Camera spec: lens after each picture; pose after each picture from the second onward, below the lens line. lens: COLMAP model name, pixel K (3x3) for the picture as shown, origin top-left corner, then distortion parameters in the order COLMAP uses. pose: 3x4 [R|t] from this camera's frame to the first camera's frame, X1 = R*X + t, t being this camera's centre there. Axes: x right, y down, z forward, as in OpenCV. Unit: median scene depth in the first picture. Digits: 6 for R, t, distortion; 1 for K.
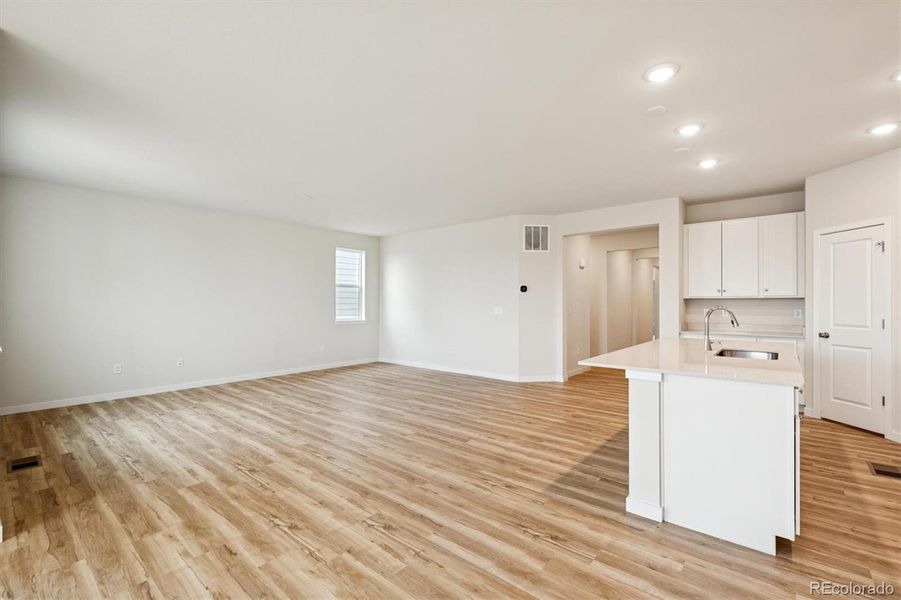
lens RADIAL K [[402.8, 0, 450.5], [0, 402.8, 300.0], [0, 0, 1]] dist [0.000819, 0.000010]
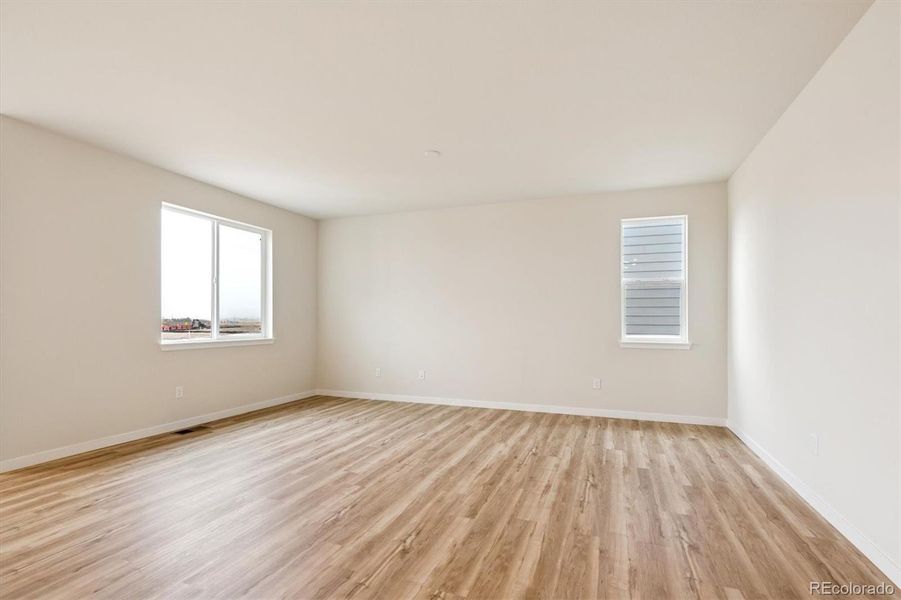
lens RADIAL K [[417.0, 0, 446.4], [0, 417.0, 320.0], [0, 0, 1]] dist [-0.000749, -0.000774]
pose [[0.336394, 0.001060, -0.941721, 0.393582], [0.006183, 0.999975, 0.003334, 0.030271], [0.941701, -0.006944, 0.336379, 0.997914]]
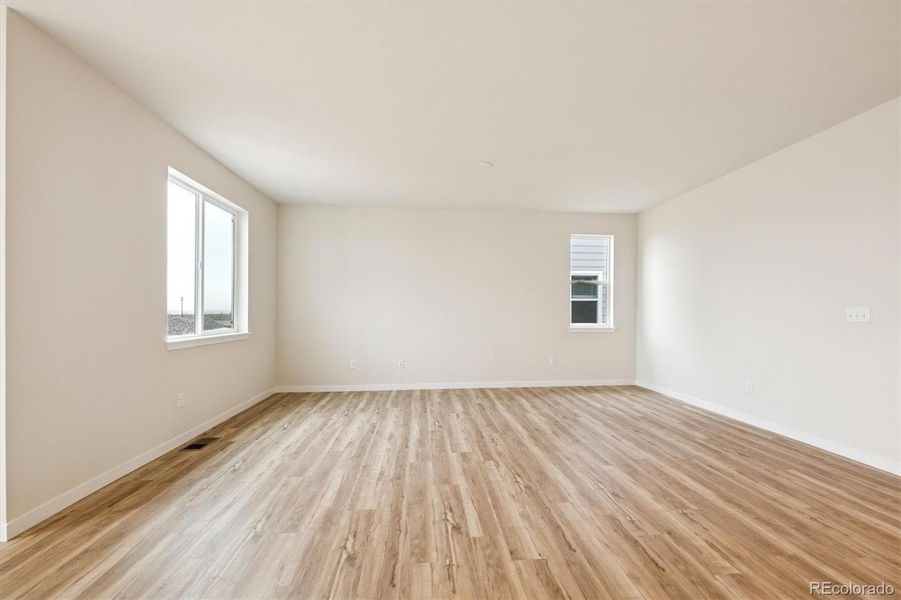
lens RADIAL K [[387.5, 0, 452.0], [0, 387.5, 311.5], [0, 0, 1]] dist [-0.000557, 0.000112]
pose [[0.714635, -0.000252, -0.699498, 0.148300], [0.007233, 0.999949, 0.007029, 0.025396], [0.699461, -0.010083, 0.714600, 0.540599]]
